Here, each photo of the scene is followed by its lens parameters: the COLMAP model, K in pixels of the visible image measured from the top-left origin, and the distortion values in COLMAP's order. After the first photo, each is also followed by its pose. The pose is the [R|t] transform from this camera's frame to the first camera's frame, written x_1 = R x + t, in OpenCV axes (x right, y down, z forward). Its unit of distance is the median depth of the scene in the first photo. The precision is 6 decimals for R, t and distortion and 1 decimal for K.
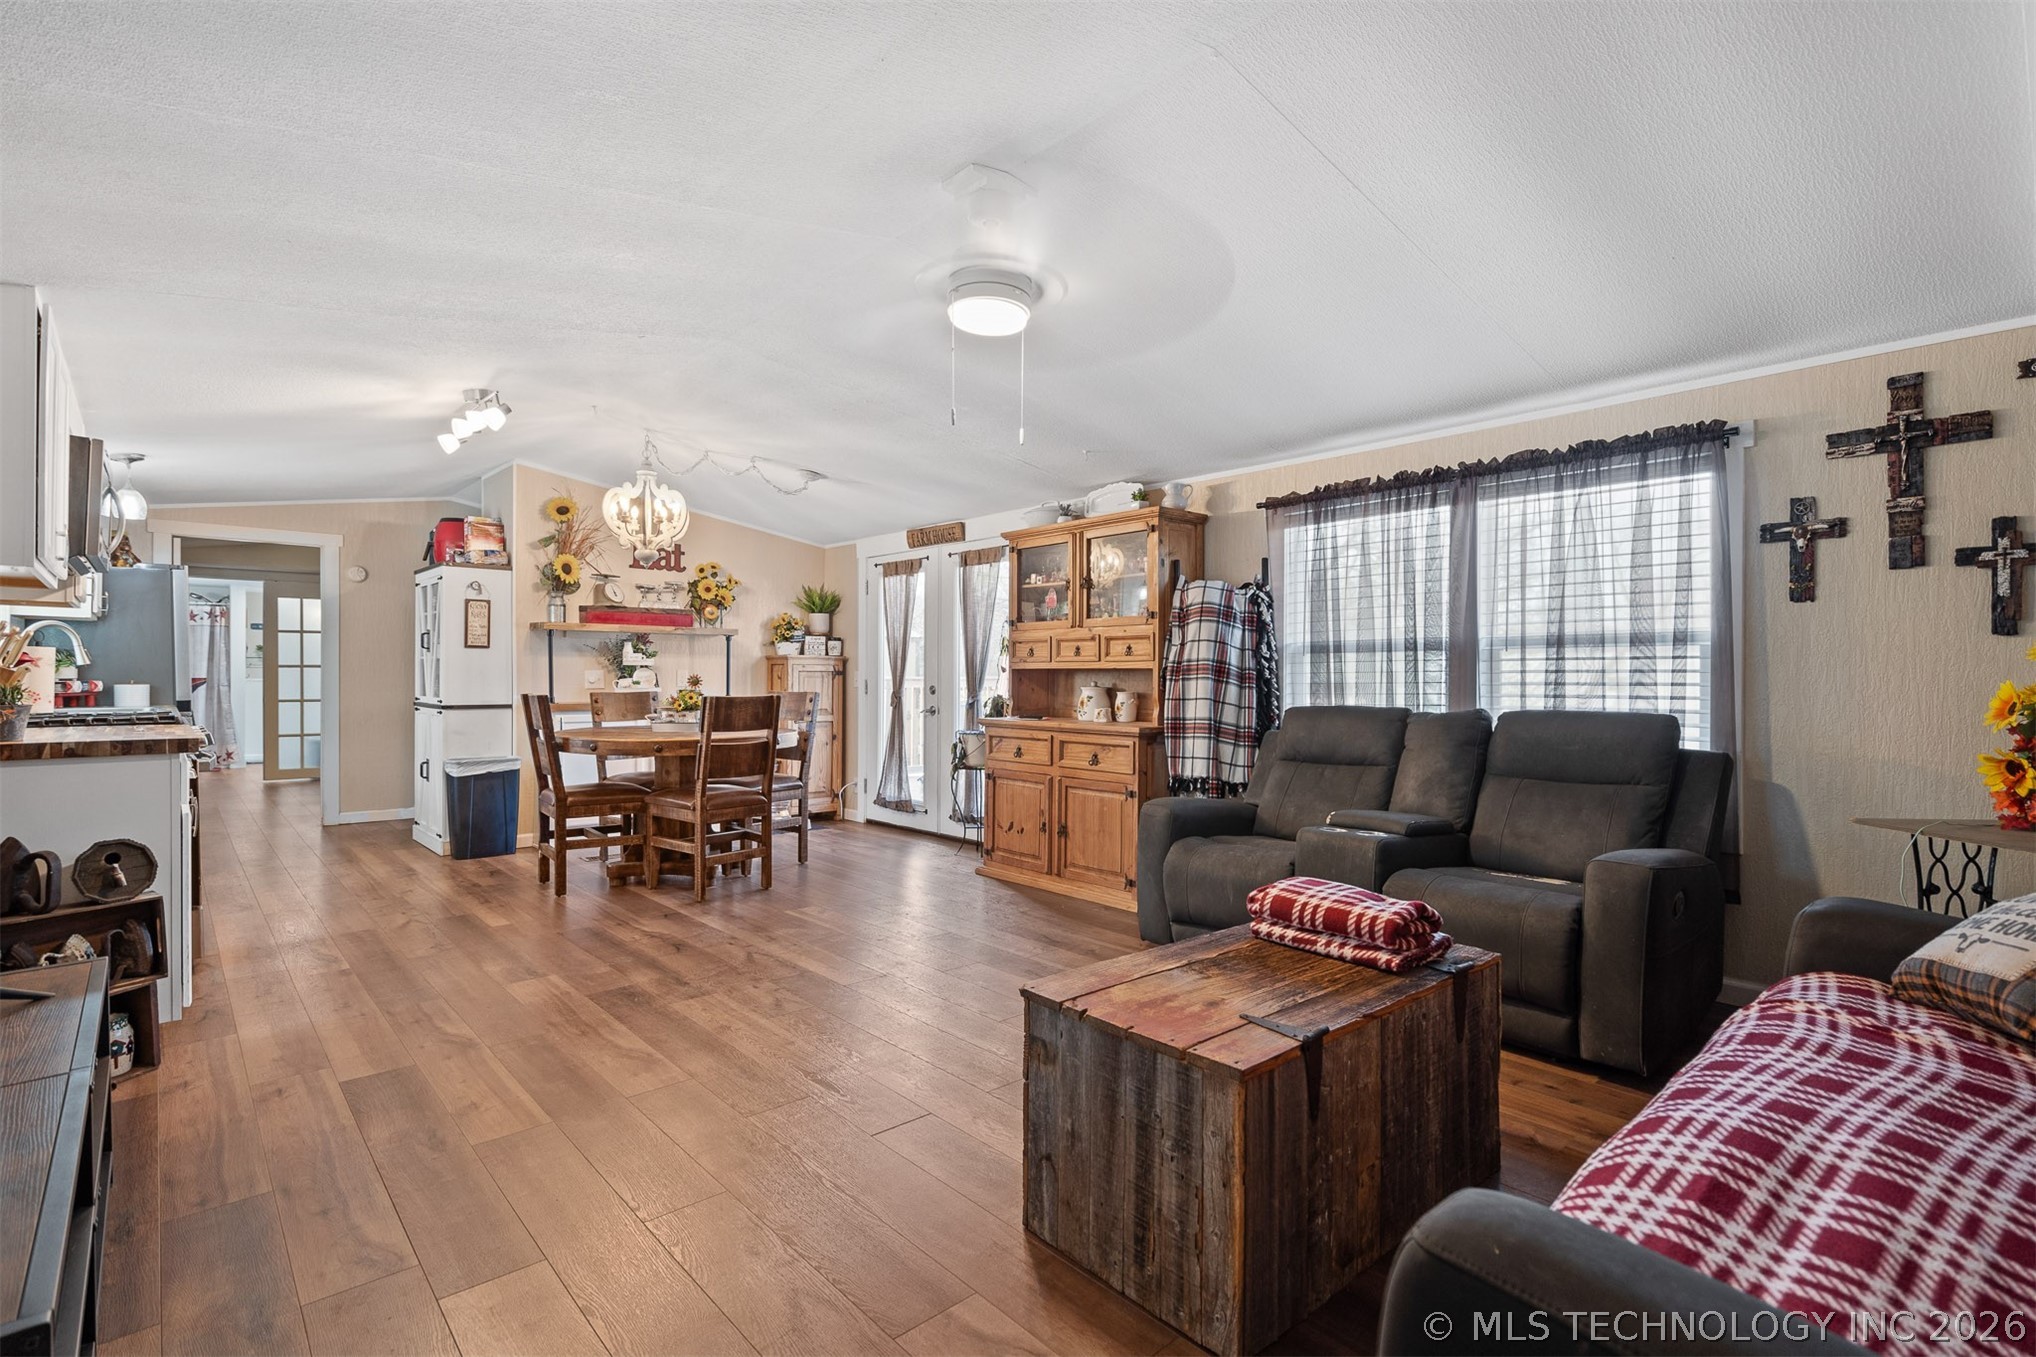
lens RADIAL K [[963.5, 0, 1006.9], [0, 963.5, 675.6], [0, 0, 1]] dist [0.001075, 0.000559]
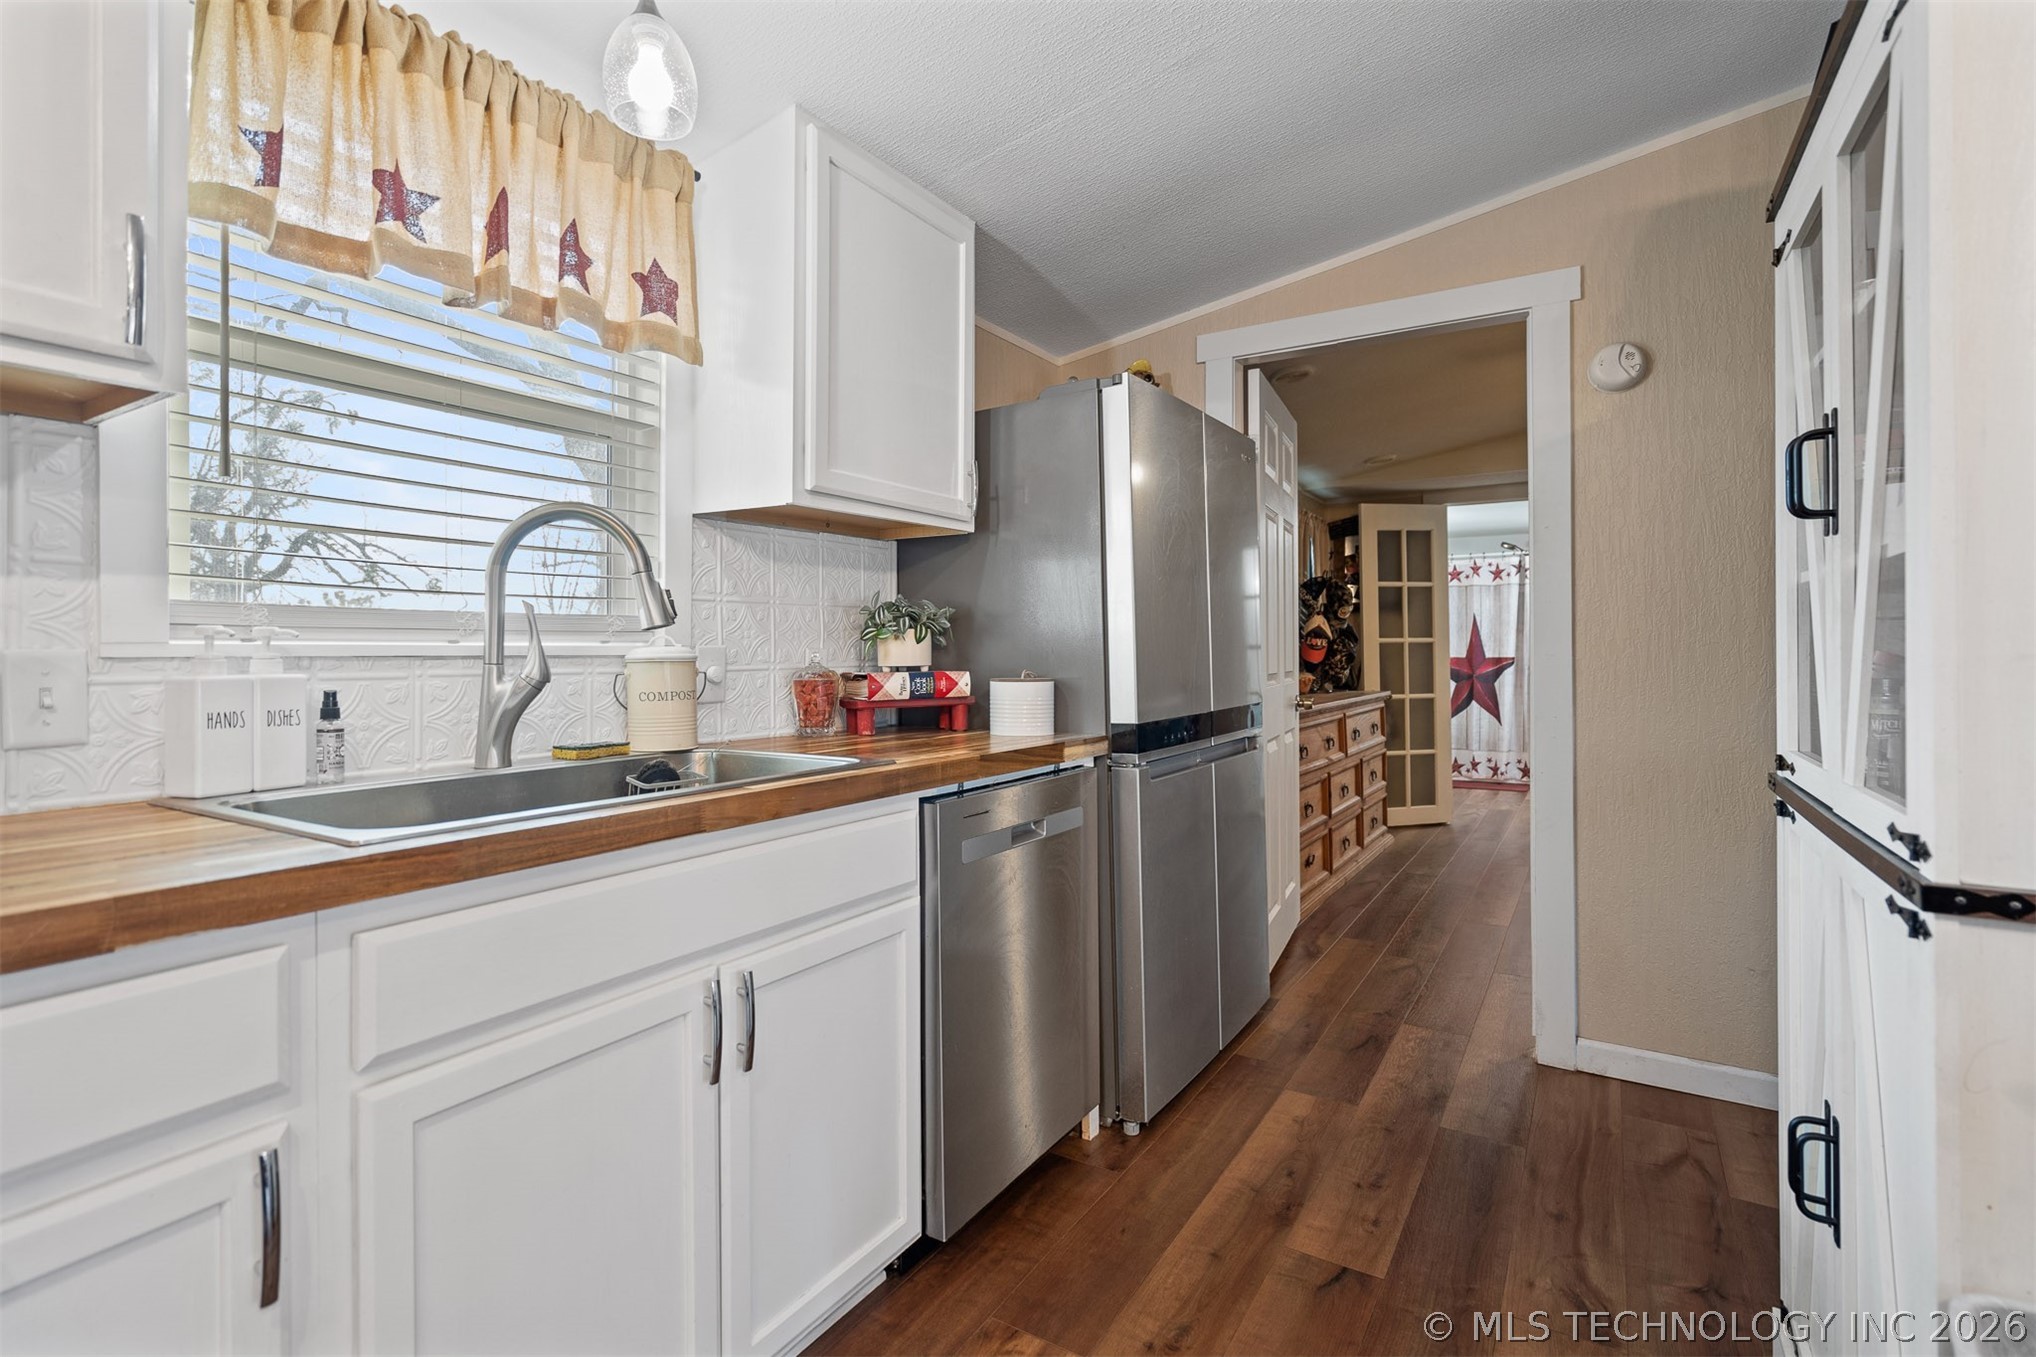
lens RADIAL K [[951.2, 0, 1022.7], [0, 951.2, 655.4], [0, 0, 1]] dist [-0.001310, 0.000960]
pose [[0.293047, -0.001957, -0.956096, -0.458332], [0.005672, 0.999984, -0.000308, -0.001266], [0.956081, -0.005332, 0.293053, 0.776019]]
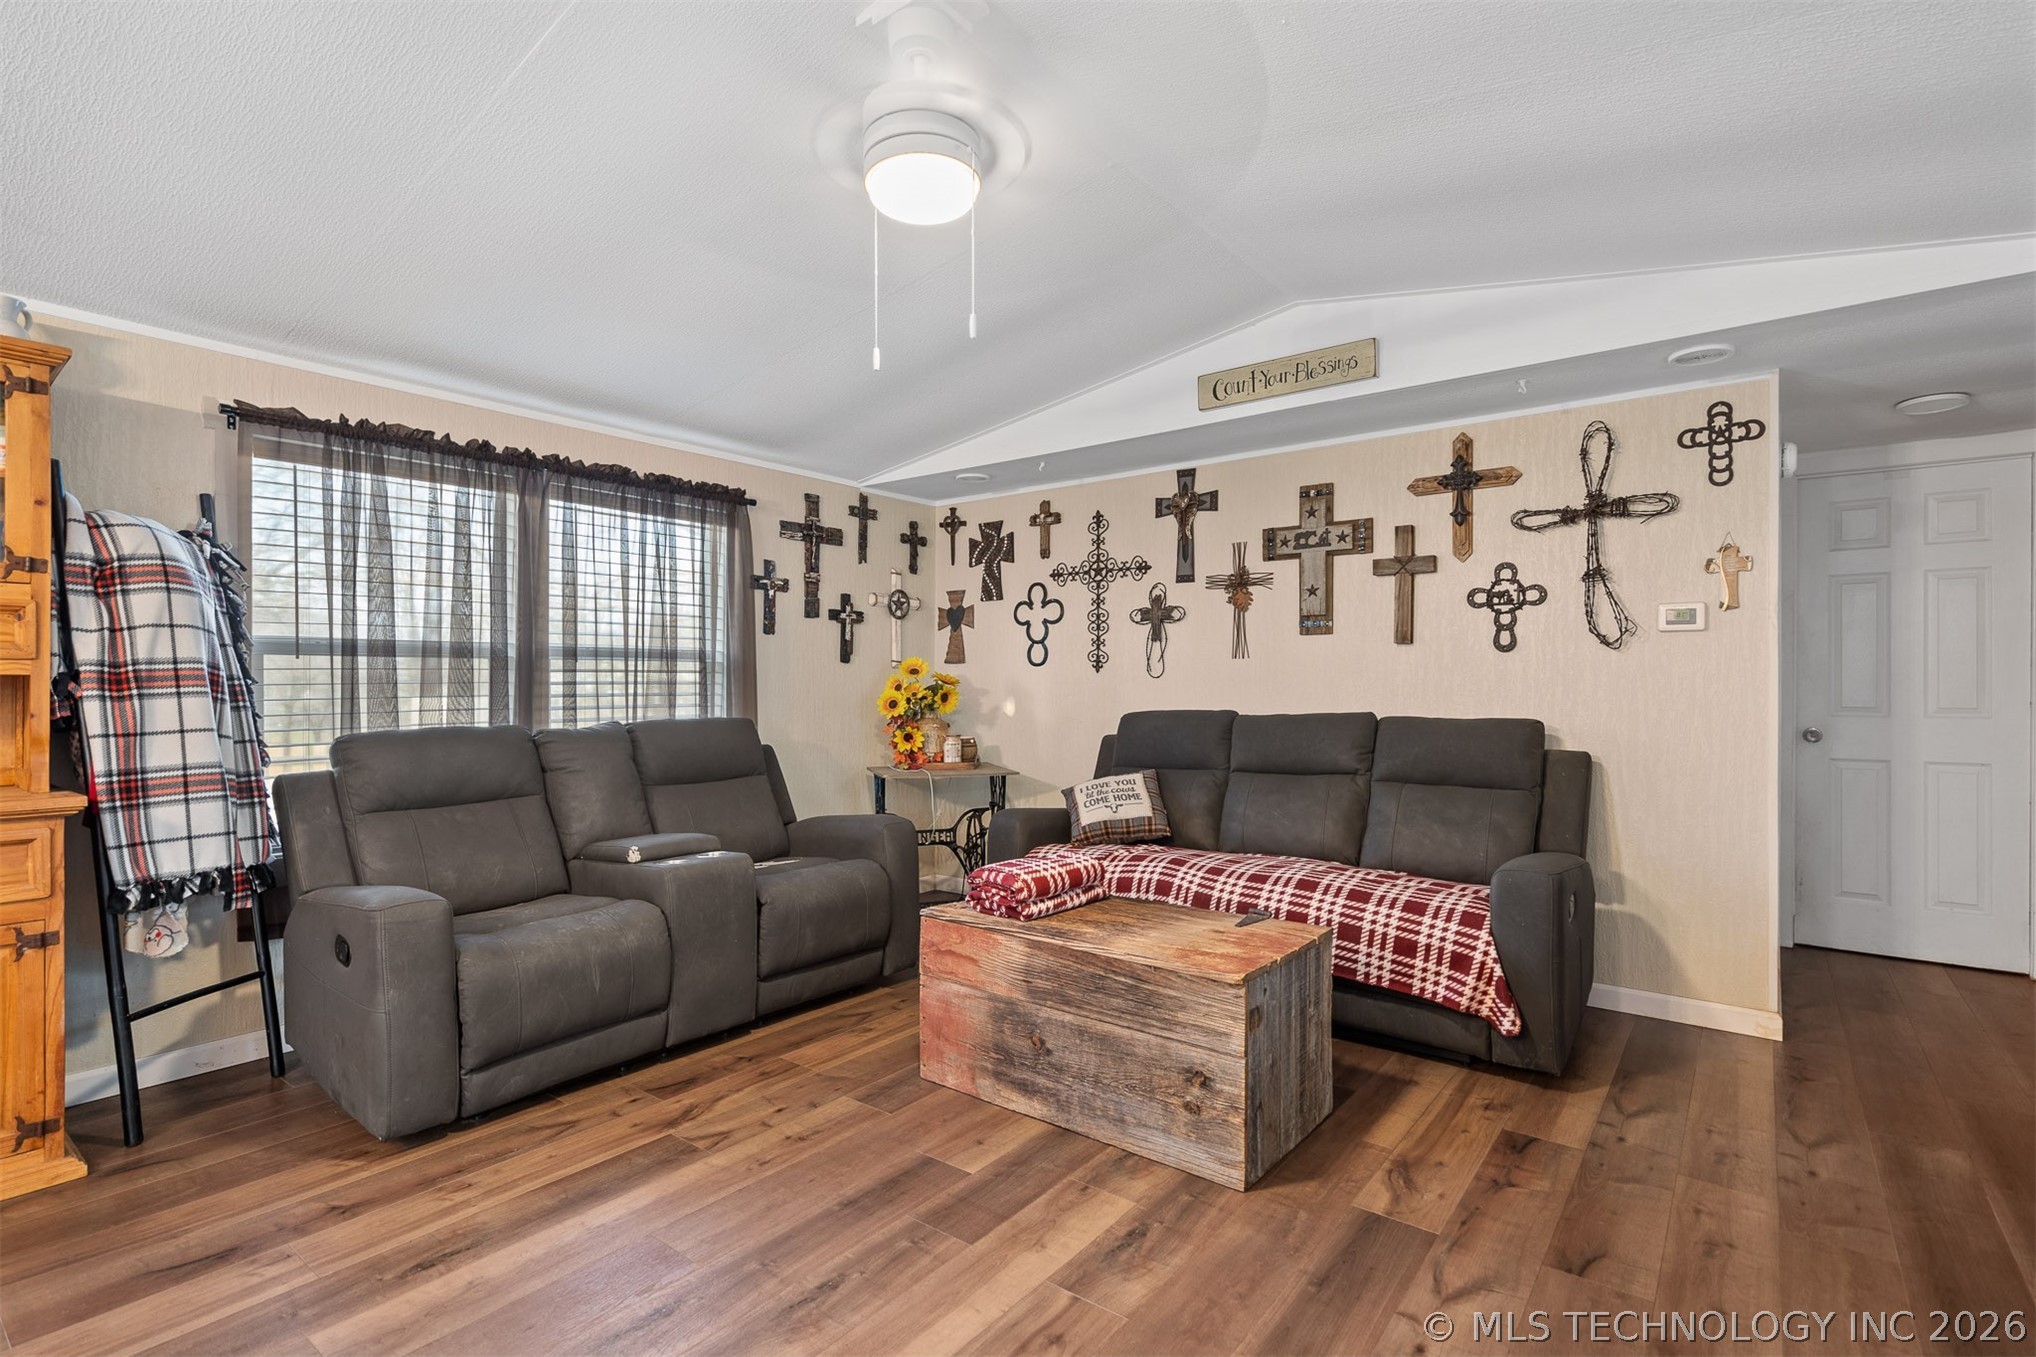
lens RADIAL K [[963.7, 0, 1014.5], [0, 963.7, 686.0], [0, 0, 1]] dist [0.001022, 0.001049]
pose [[-0.184835, -0.003359, 0.982764, -0.305732], [-0.000130, 0.999994, 0.003393, -0.002720], [-0.982769, 0.000499, -0.184835, 0.441115]]
